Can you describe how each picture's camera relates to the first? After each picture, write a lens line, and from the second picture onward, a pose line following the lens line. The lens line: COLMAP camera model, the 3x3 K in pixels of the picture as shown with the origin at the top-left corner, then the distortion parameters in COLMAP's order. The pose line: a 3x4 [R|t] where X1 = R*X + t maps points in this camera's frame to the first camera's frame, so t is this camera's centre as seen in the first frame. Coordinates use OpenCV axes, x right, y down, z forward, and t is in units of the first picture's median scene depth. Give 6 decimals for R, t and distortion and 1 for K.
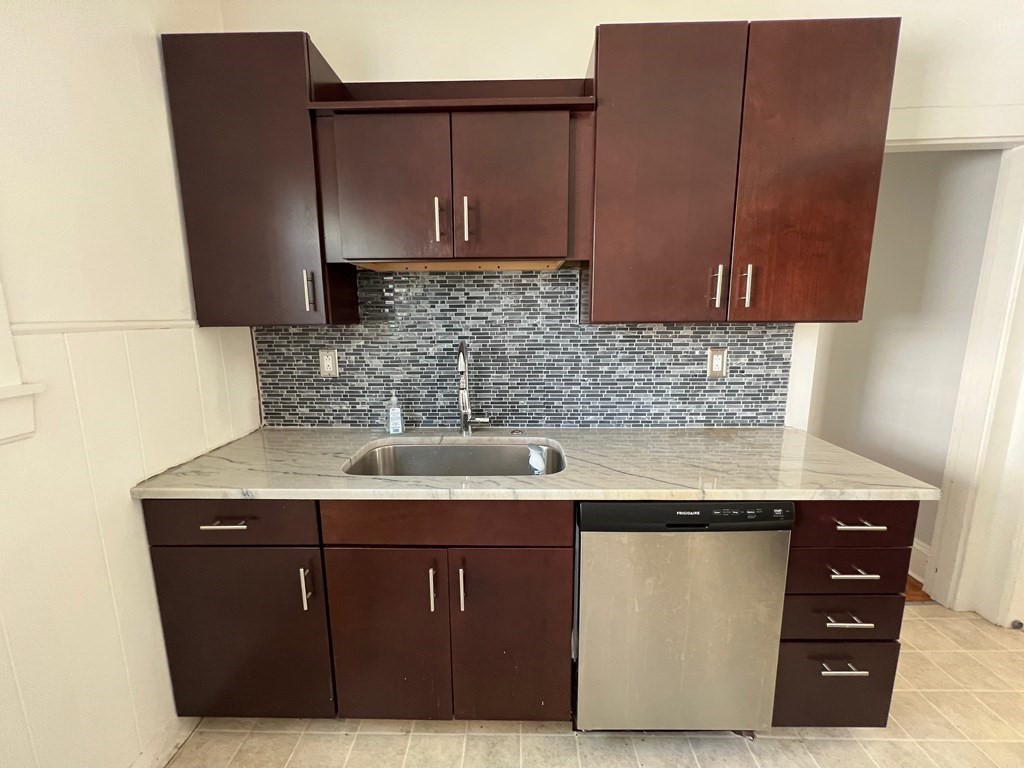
lens RADIAL K [[411.5, 0, 508.6], [0, 411.5, 382.2], [0, 0, 1]] dist [-0.003743, 0.001466]
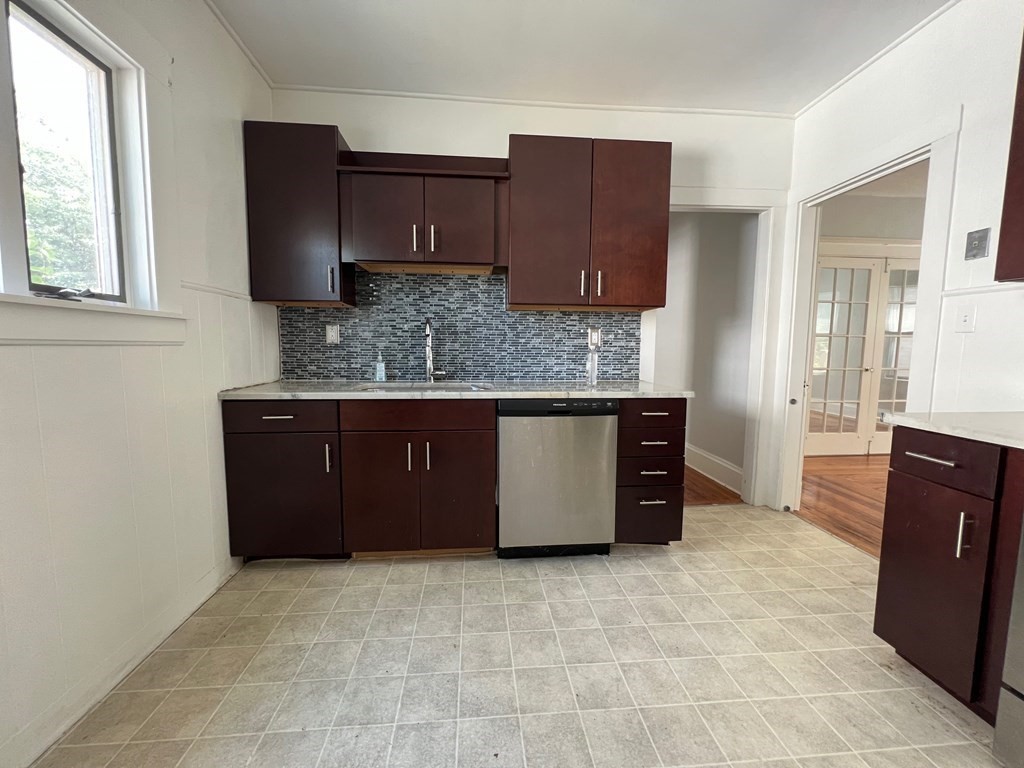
lens RADIAL K [[411.5, 0, 509.2], [0, 411.5, 382.6], [0, 0, 1]] dist [-0.003743, 0.001466]
pose [[0.994142, 0.005220, 0.107958, 0.022755], [0.003008, 0.997110, -0.075912, 0.254072], [-0.108042, 0.075792, 0.991253, -0.519487]]
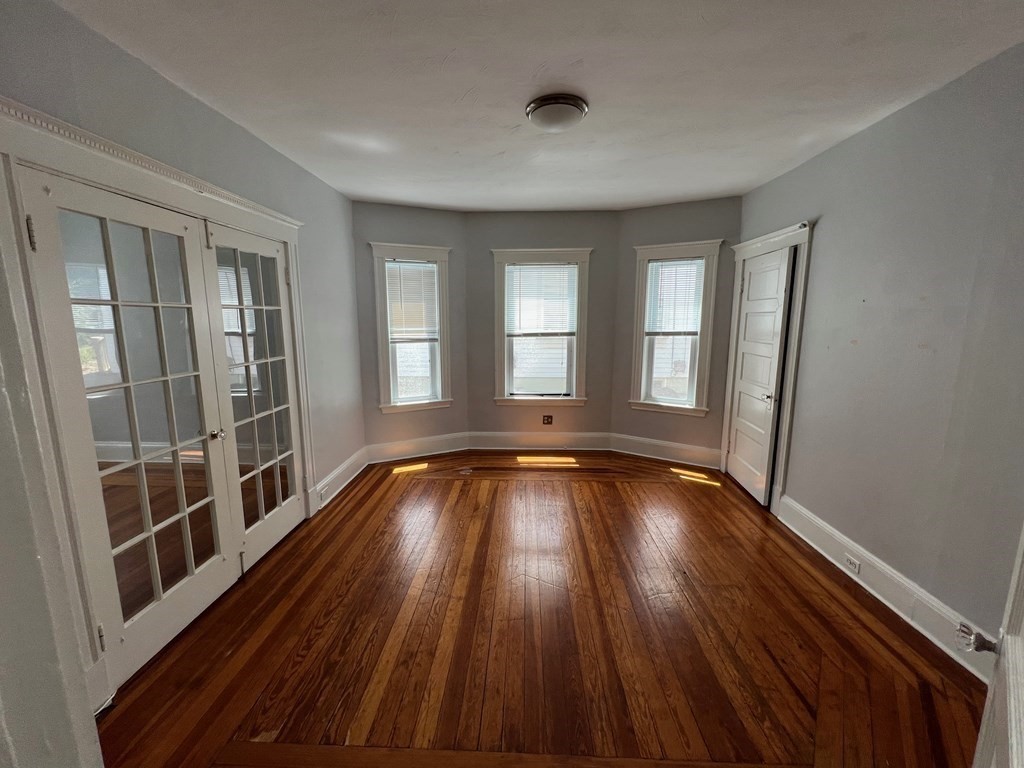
lens RADIAL K [[411.5, 0, 502.2], [0, 411.5, 383.2], [0, 0, 1]] dist [-0.003743, 0.001466]
pose [[0.040310, -0.150975, 0.987715, 1.299896], [0.168386, 0.975407, 0.142221, -0.226597], [-0.984897, 0.160585, 0.064741, 0.774674]]
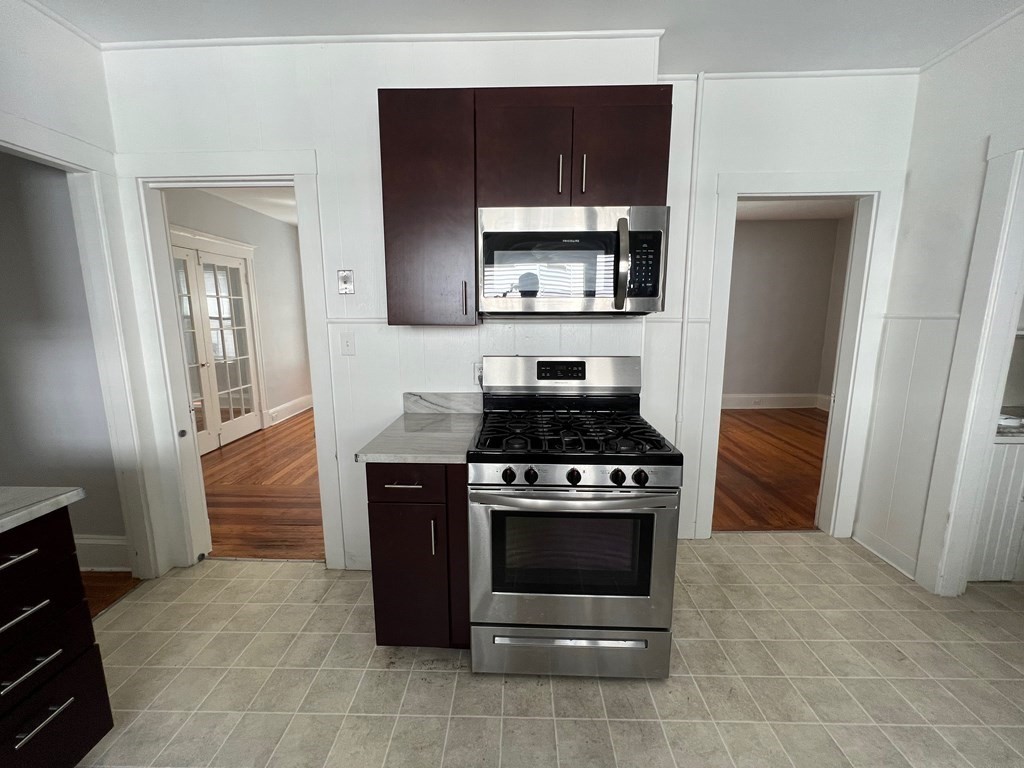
lens RADIAL K [[411.5, 0, 509.2], [0, 411.5, 383.0], [0, 0, 1]] dist [-0.003743, 0.001466]
pose [[0.005657, -0.157573, 0.987491, 0.041613], [0.169365, 0.973391, 0.154353, 0.015762], [-0.985537, 0.166373, 0.032194, -0.114542]]
